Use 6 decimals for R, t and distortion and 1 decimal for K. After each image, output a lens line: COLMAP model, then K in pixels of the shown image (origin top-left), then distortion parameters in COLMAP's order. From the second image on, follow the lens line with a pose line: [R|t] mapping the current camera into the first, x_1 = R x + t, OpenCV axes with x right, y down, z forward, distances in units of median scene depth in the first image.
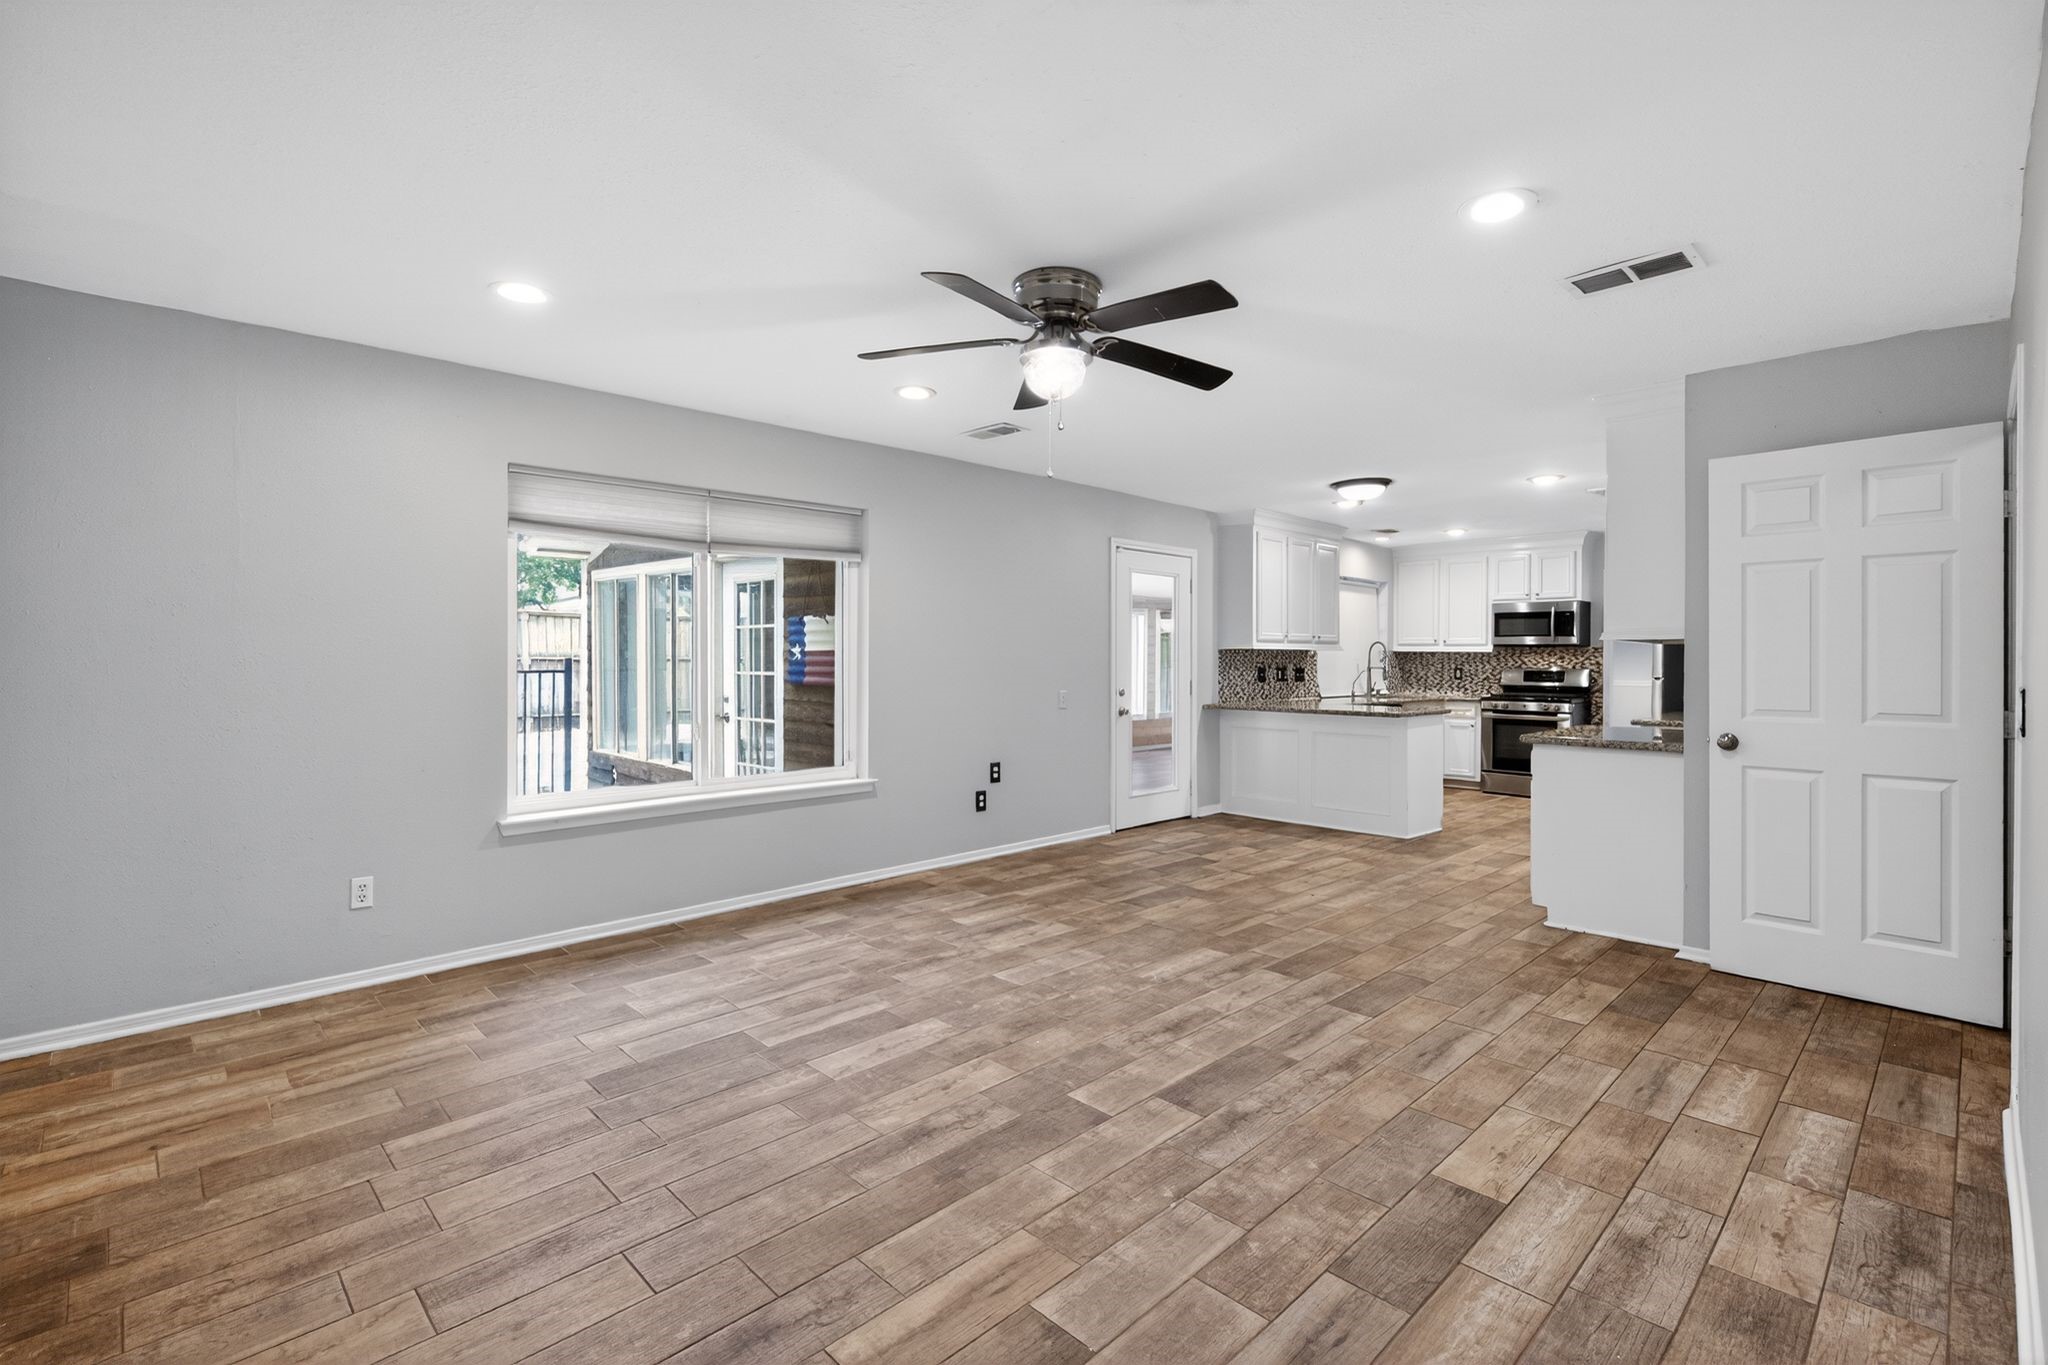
lens RADIAL K [[932.5, 0, 1016.8], [0, 932.5, 667.8], [0, 0, 1]] dist [0.003557, 0.000684]
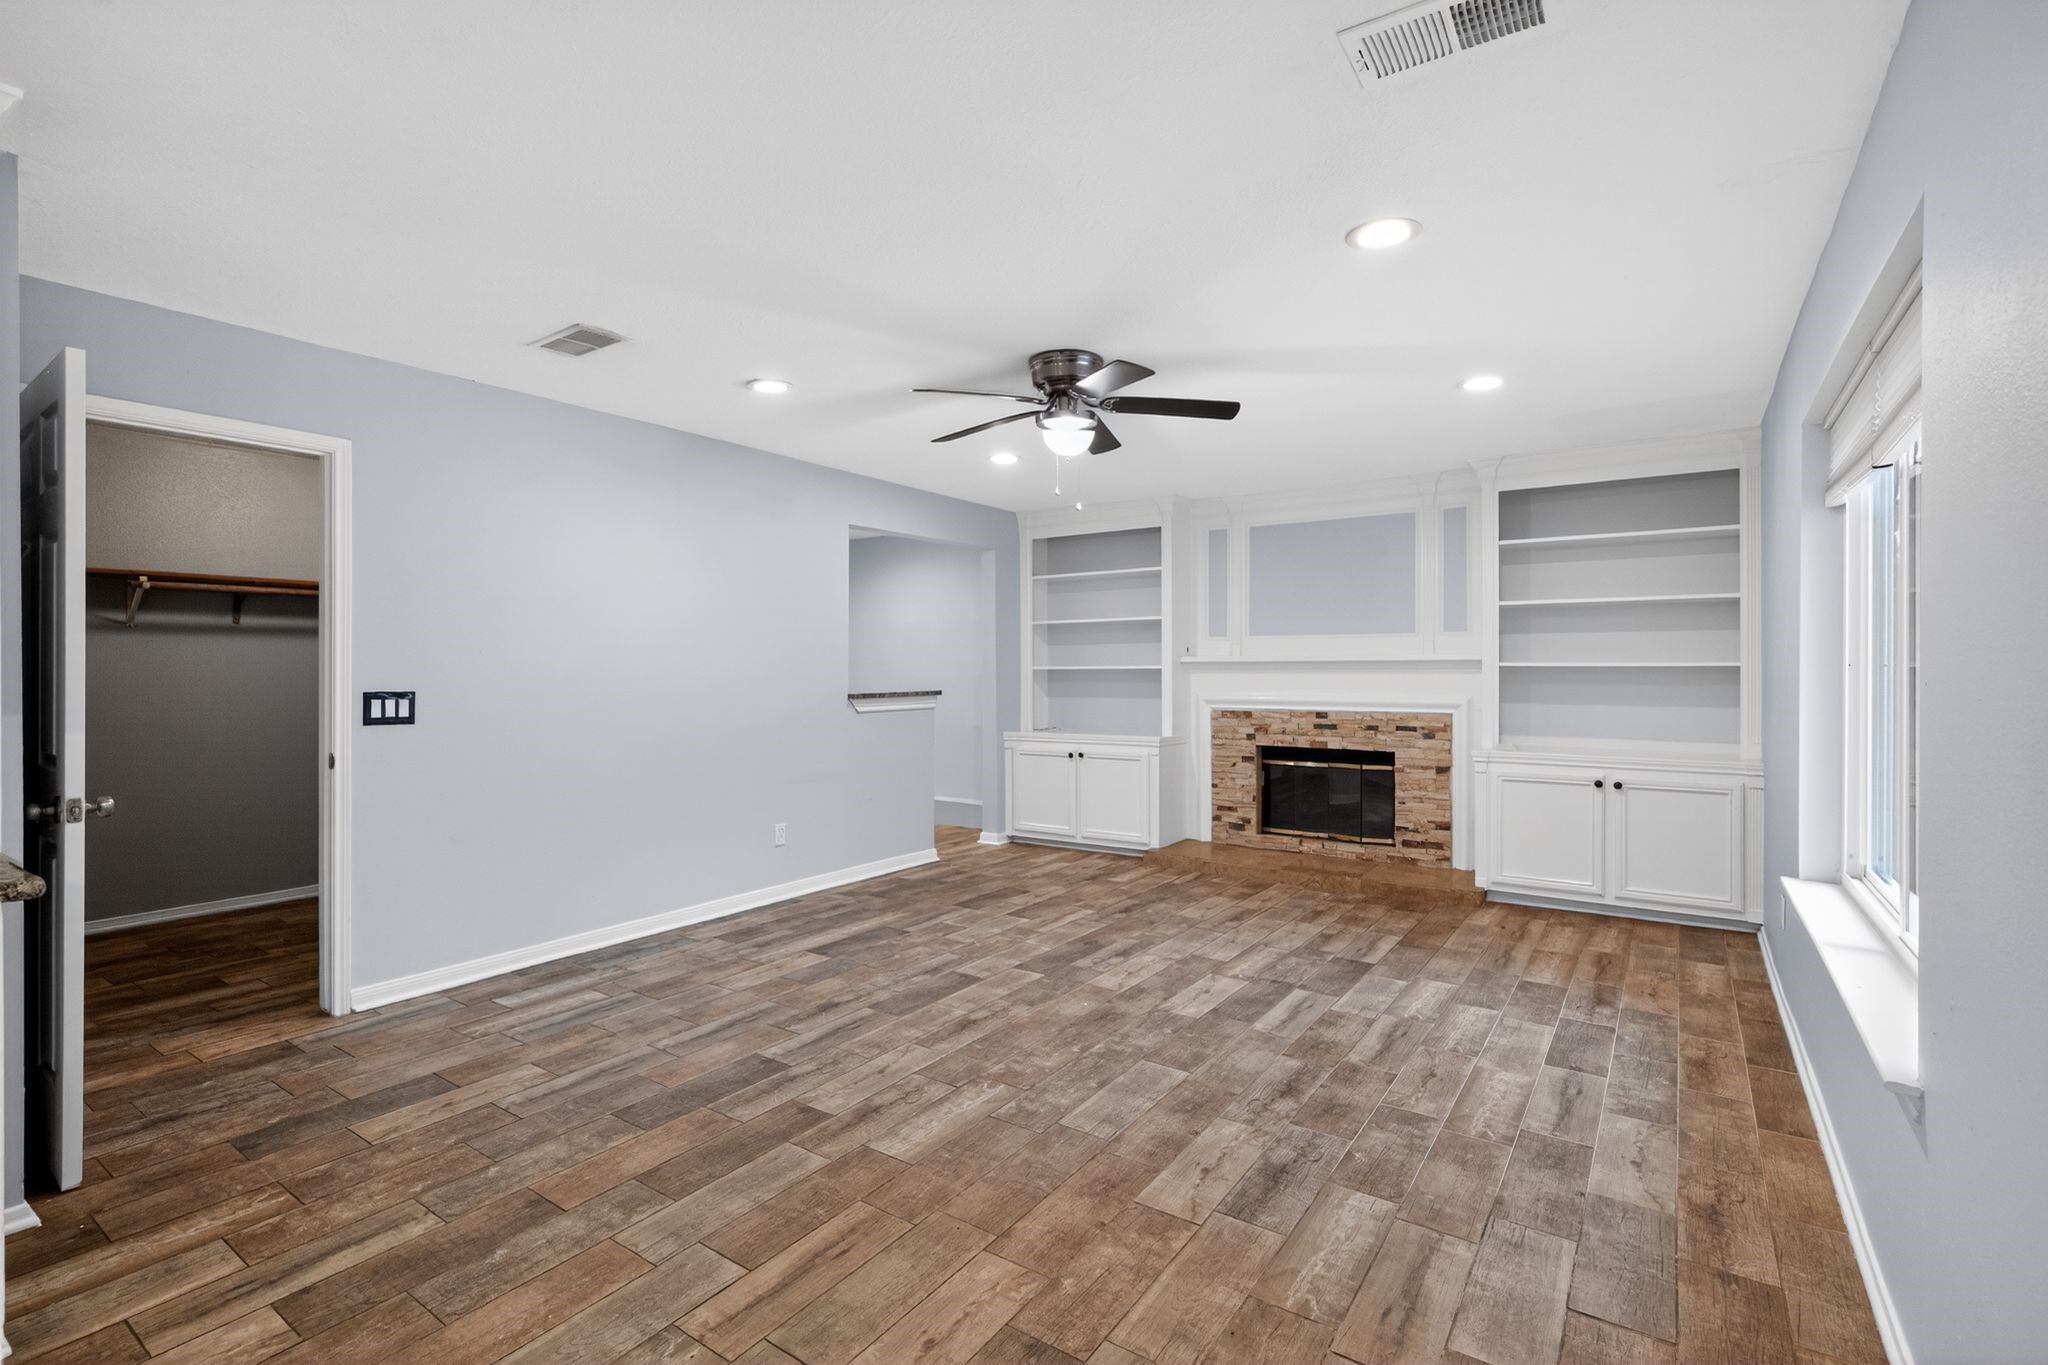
lens RADIAL K [[932.5, 0, 1024.7], [0, 932.5, 672.1], [0, 0, 1]] dist [0.003557, 0.000684]
pose [[-0.981332, -0.001123, -0.192317, 0.356161], [-0.004669, 0.999827, 0.017987, -0.034024], [0.192263, 0.018549, -0.981168, 2.357847]]
